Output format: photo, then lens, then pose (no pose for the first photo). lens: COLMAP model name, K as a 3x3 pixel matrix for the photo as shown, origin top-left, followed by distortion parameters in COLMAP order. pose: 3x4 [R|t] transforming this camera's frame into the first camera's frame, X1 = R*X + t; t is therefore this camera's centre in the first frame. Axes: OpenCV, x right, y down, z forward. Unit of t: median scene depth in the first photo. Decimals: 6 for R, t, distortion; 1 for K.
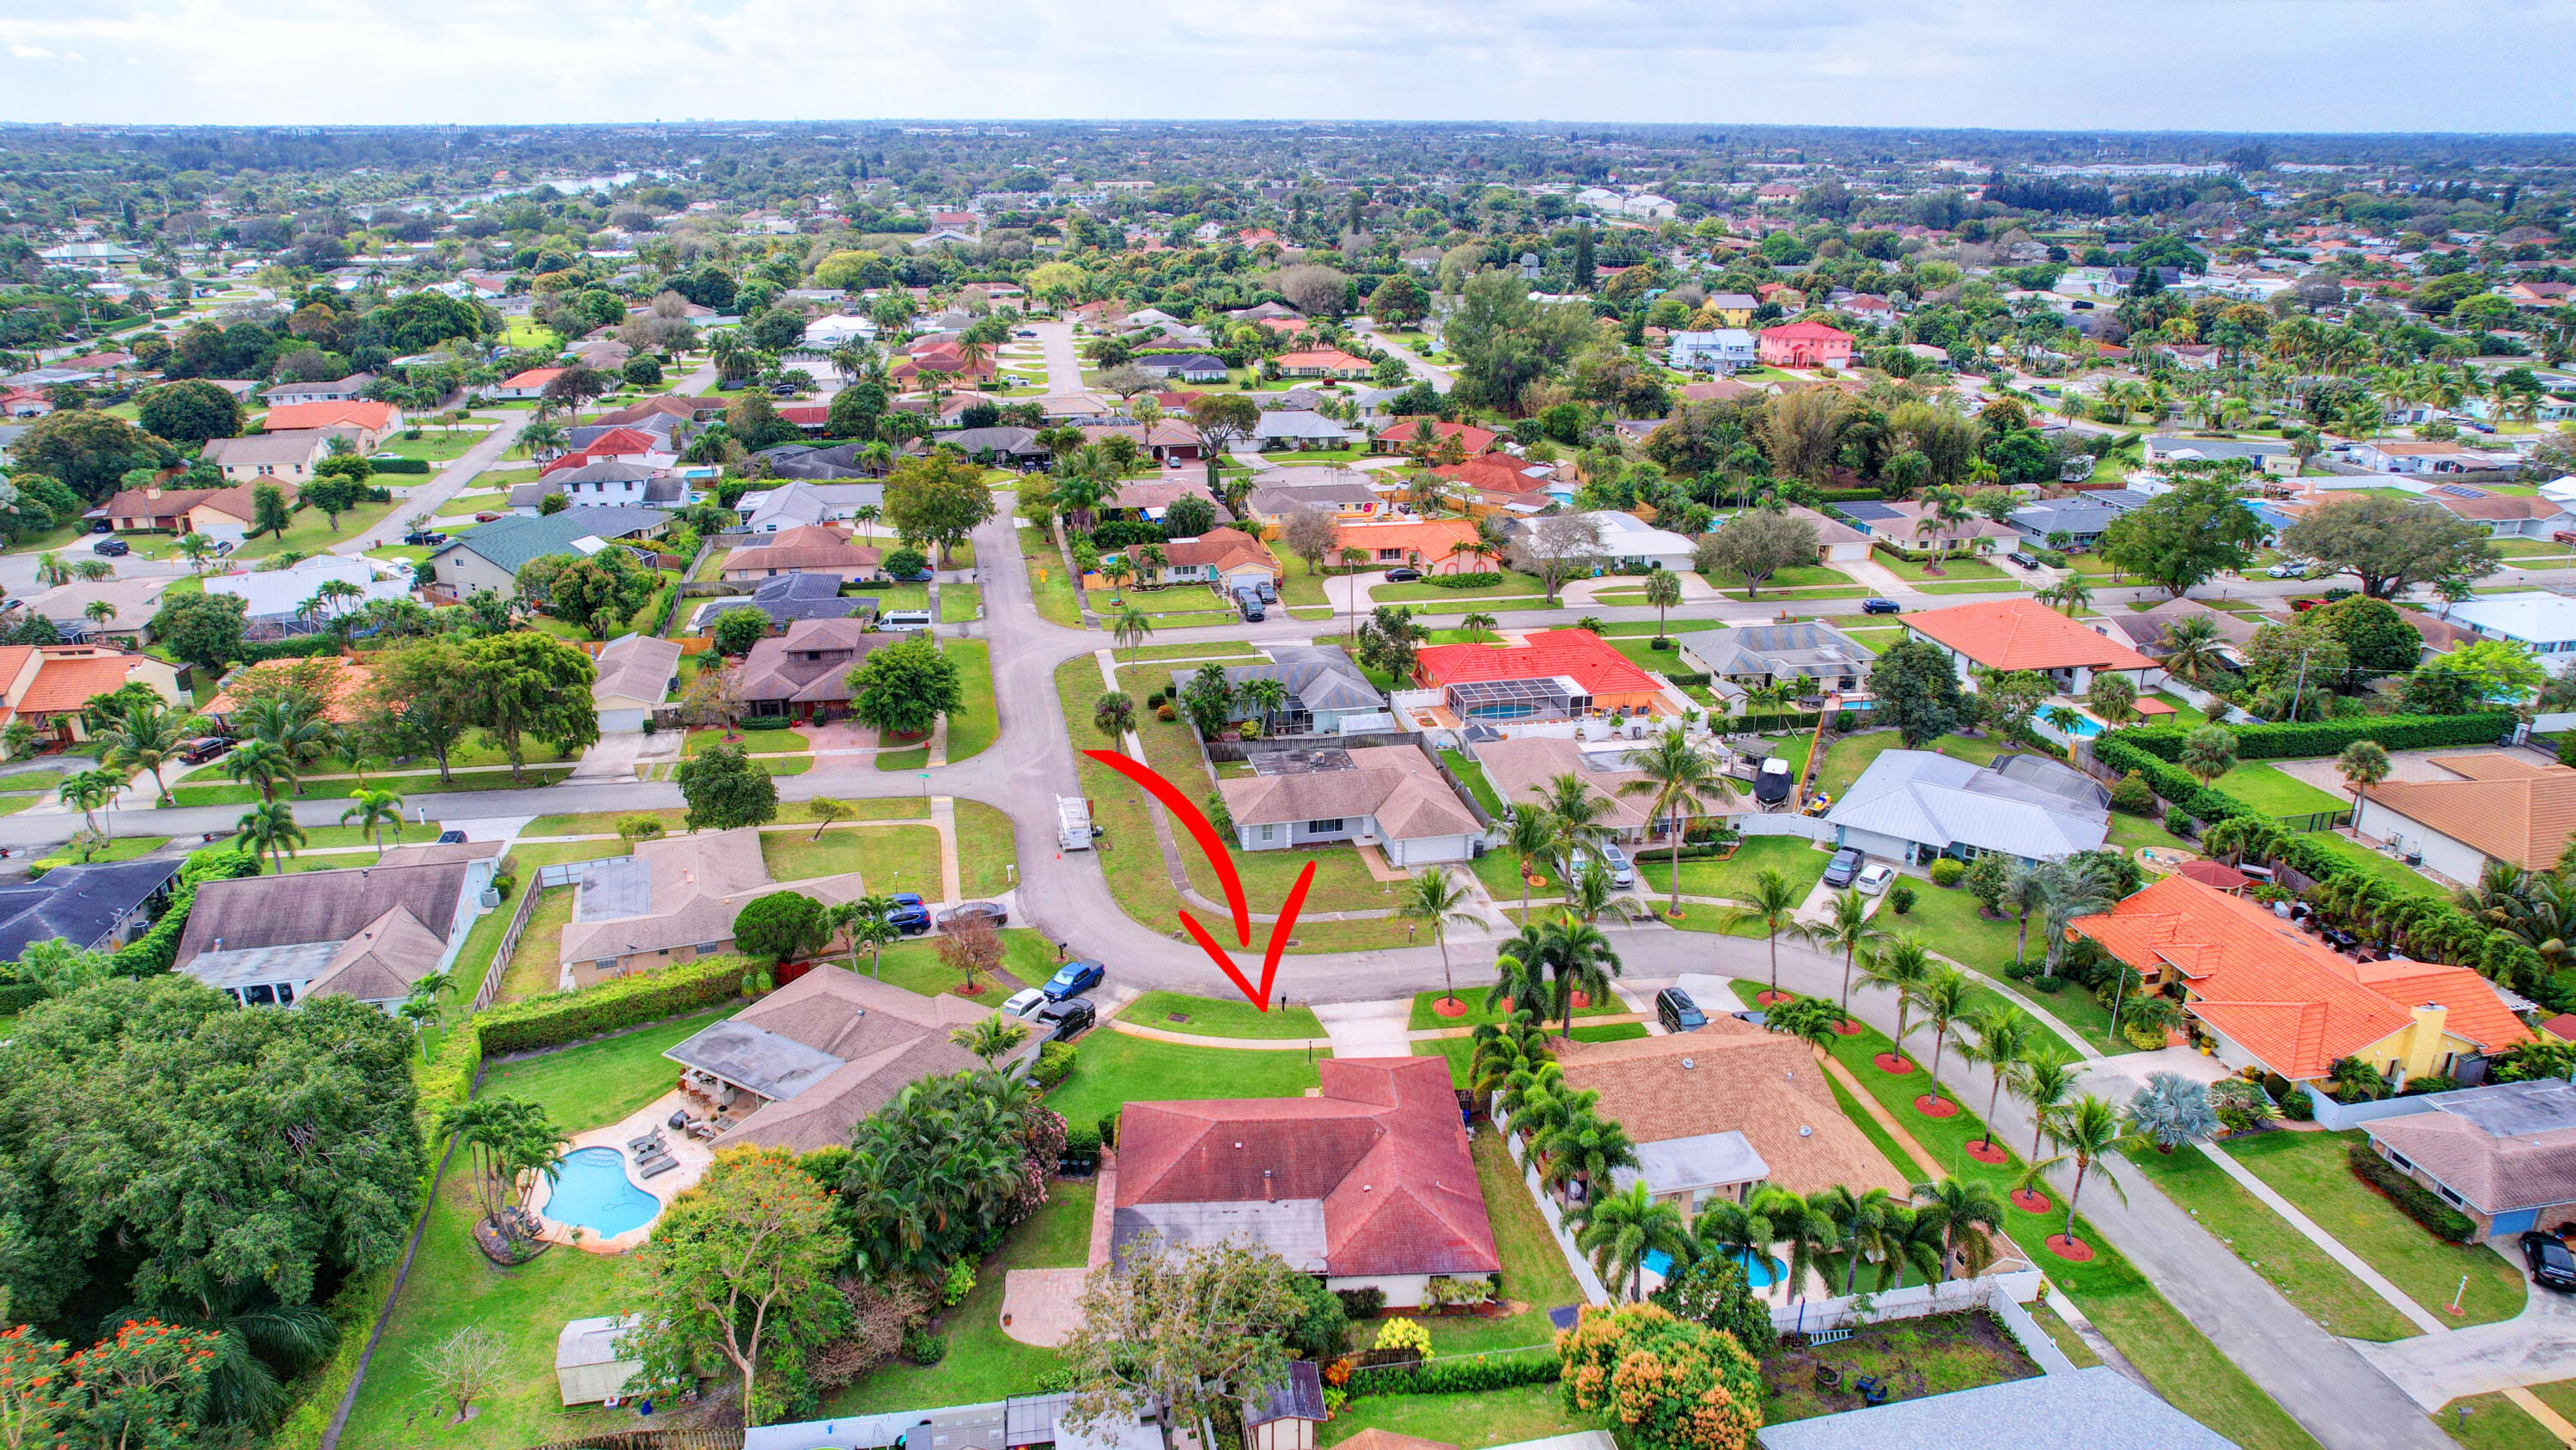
lens RADIAL K [[1623.5, 0, 1288.0], [0, 1623.5, 725.0], [0, 0, 1]] dist [-0.077873, 0.073207]
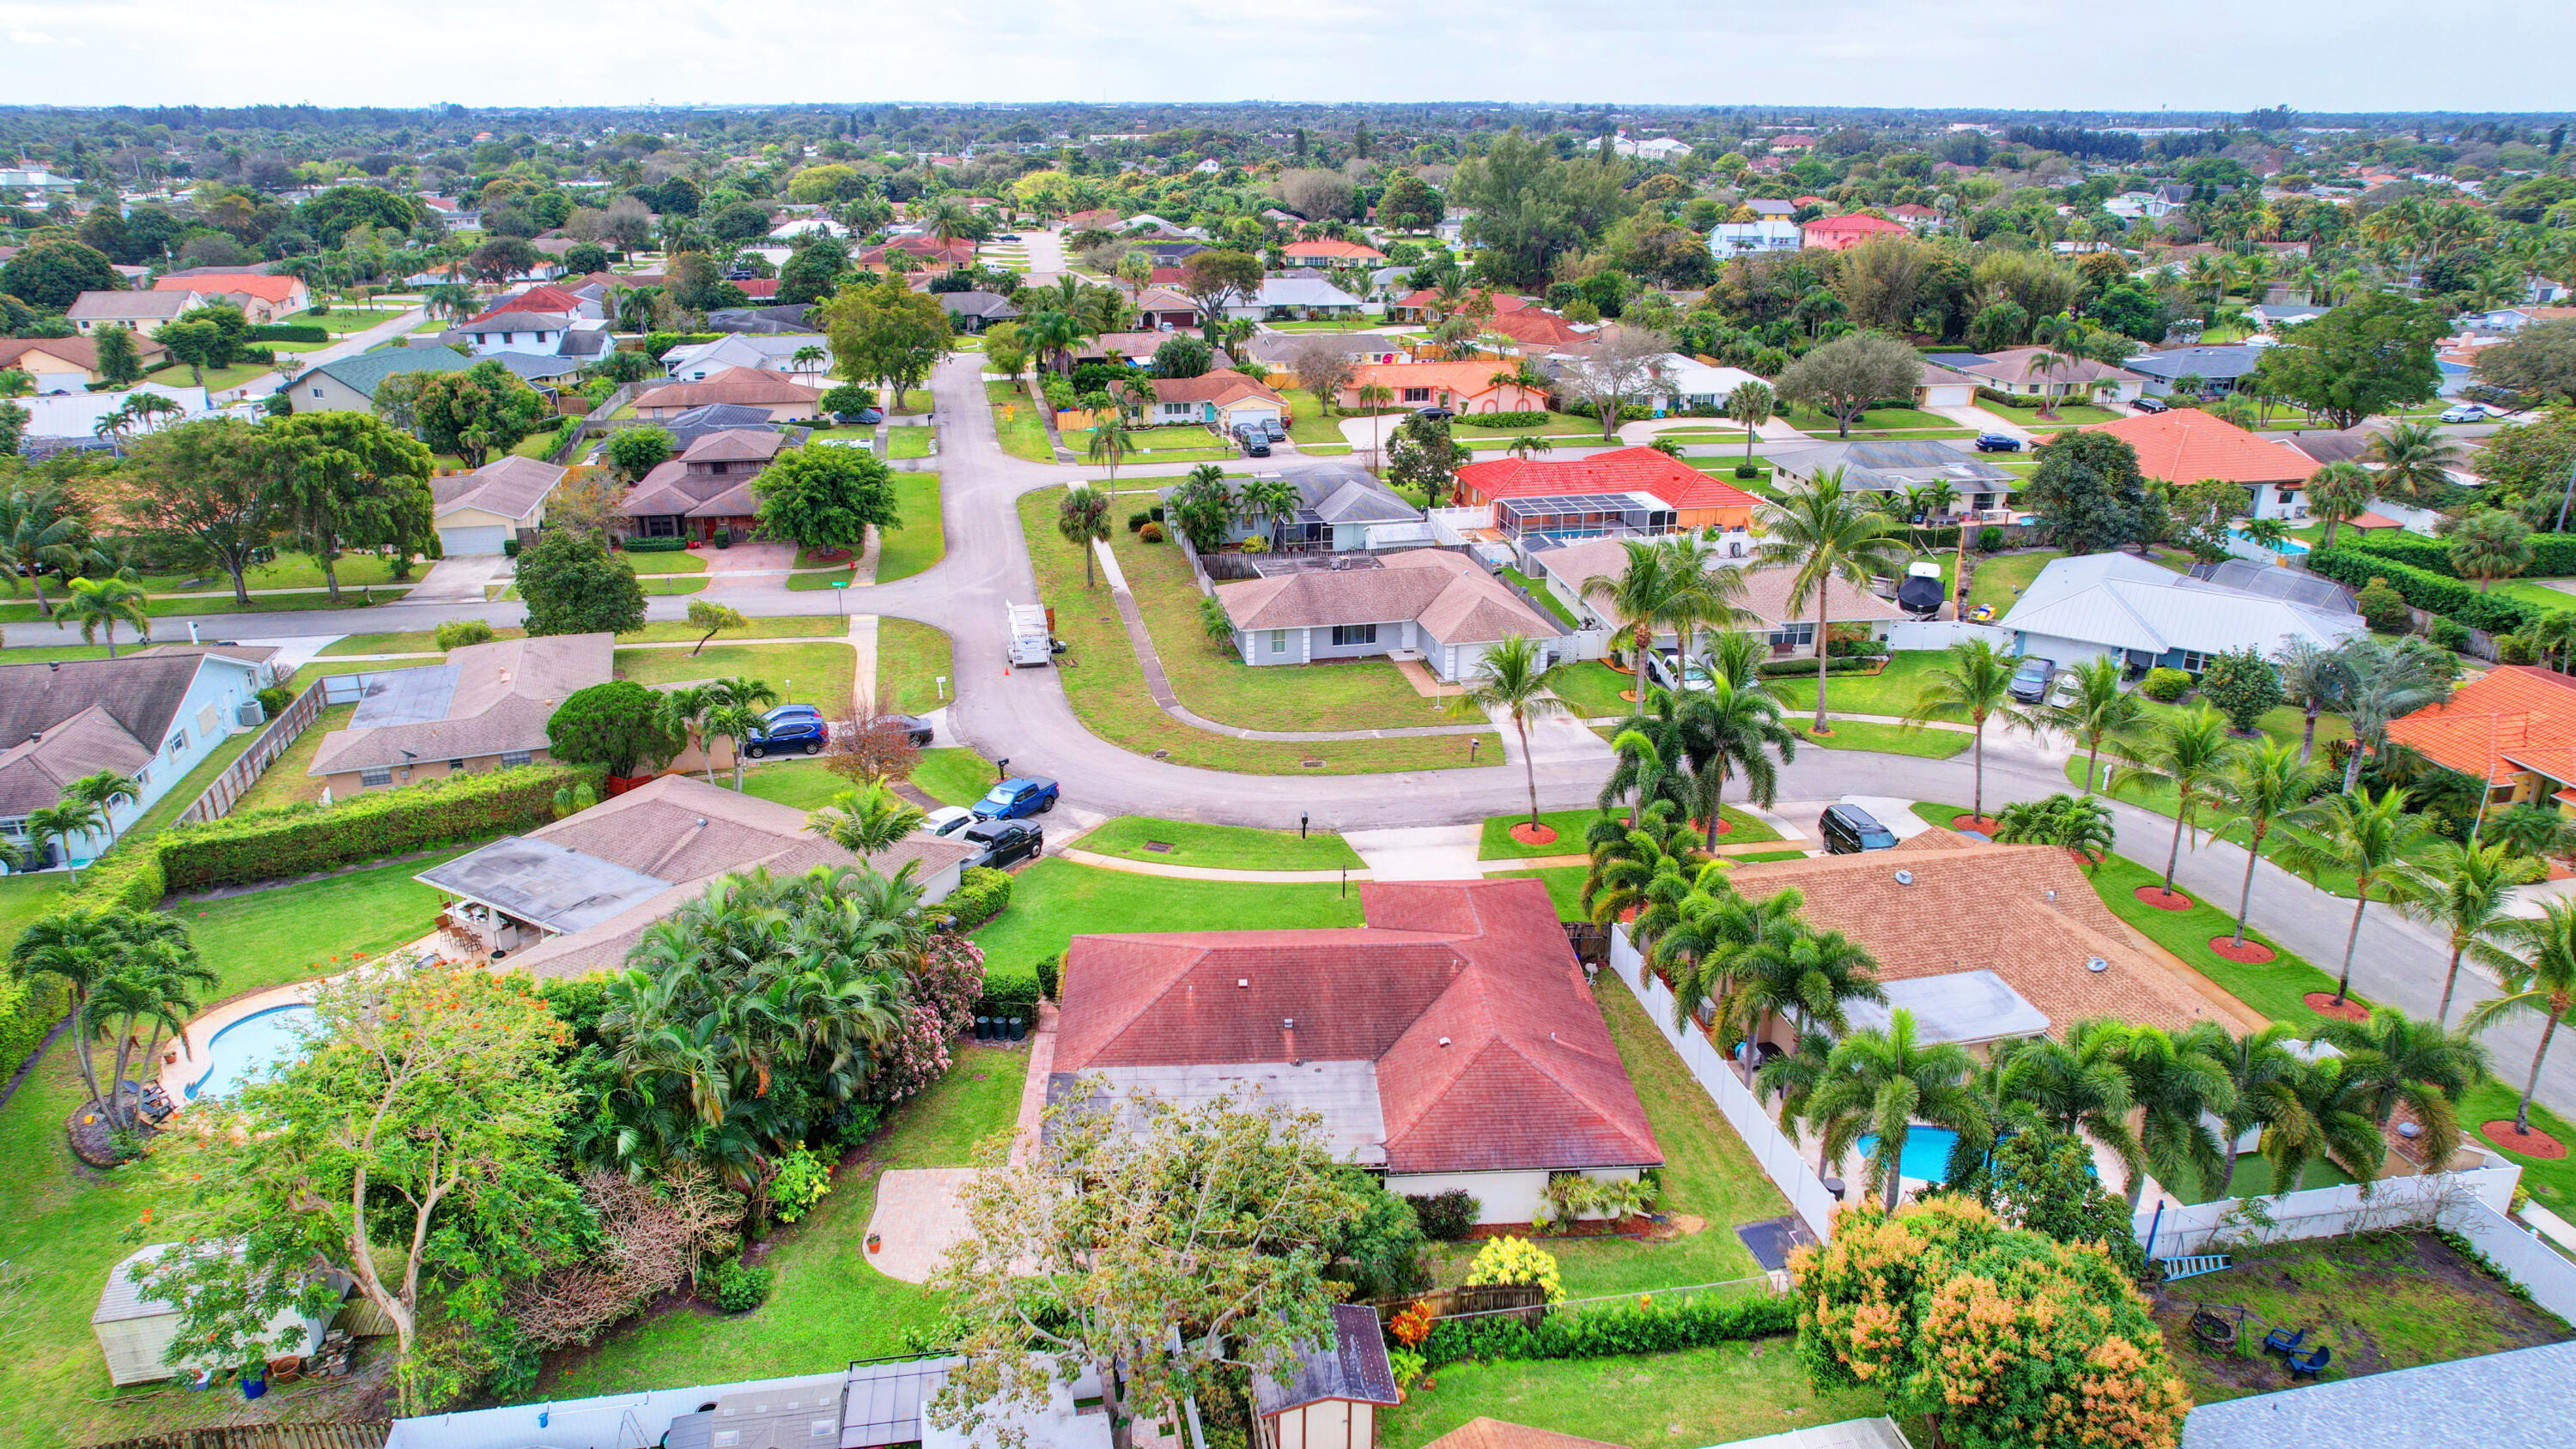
lens RADIAL K [[1625.0, 0, 1288.0], [0, 1625.0, 724.5], [0, 0, 1]] dist [-0.093735, 0.094978]
pose [[0.999999, -0.001630, -0.000191, -0.007858], [0.001632, 0.999974, 0.007059, 0.096813], [0.000179, -0.007059, 0.999975, 0.222537]]
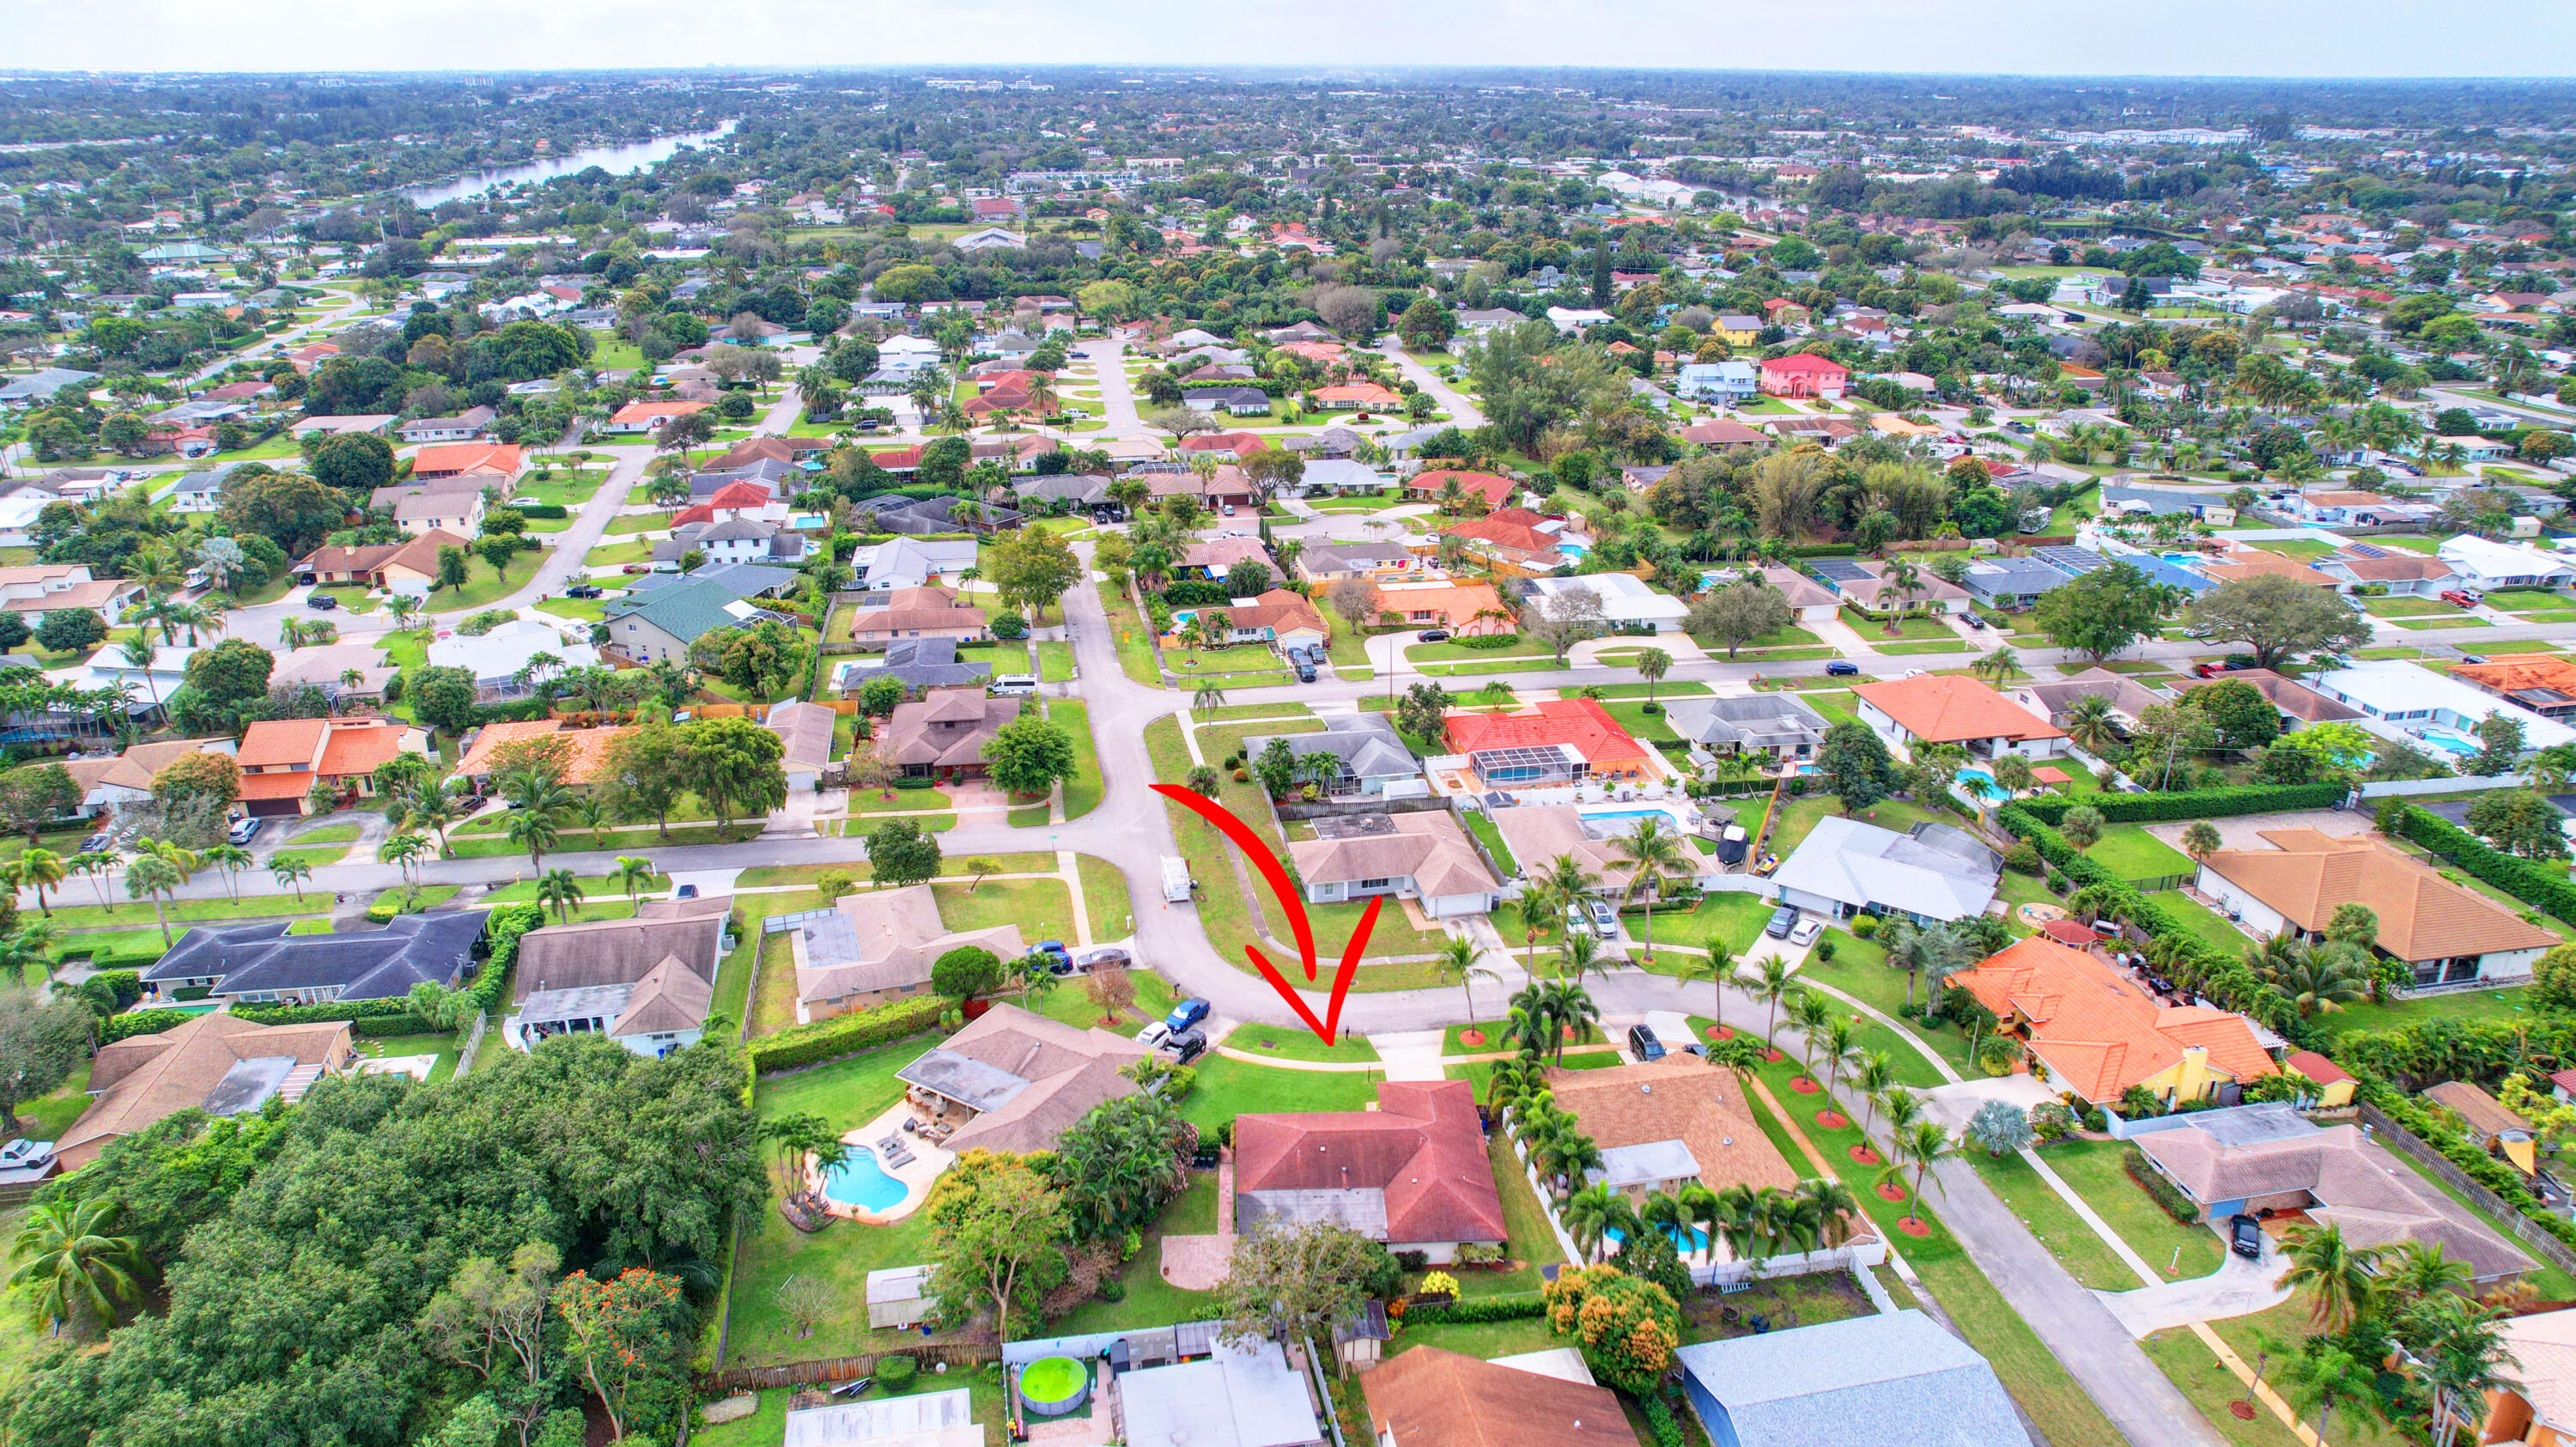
lens RADIAL K [[1623.5, 0, 1288.0], [0, 1623.5, 723.5], [0, 0, 1]] dist [-0.077873, 0.073207]
pose [[0.999922, 0.004507, -0.011677, -0.029654], [-0.004131, 0.999477, 0.032069, -0.099904], [0.011816, -0.032018, 0.999417, -0.254511]]
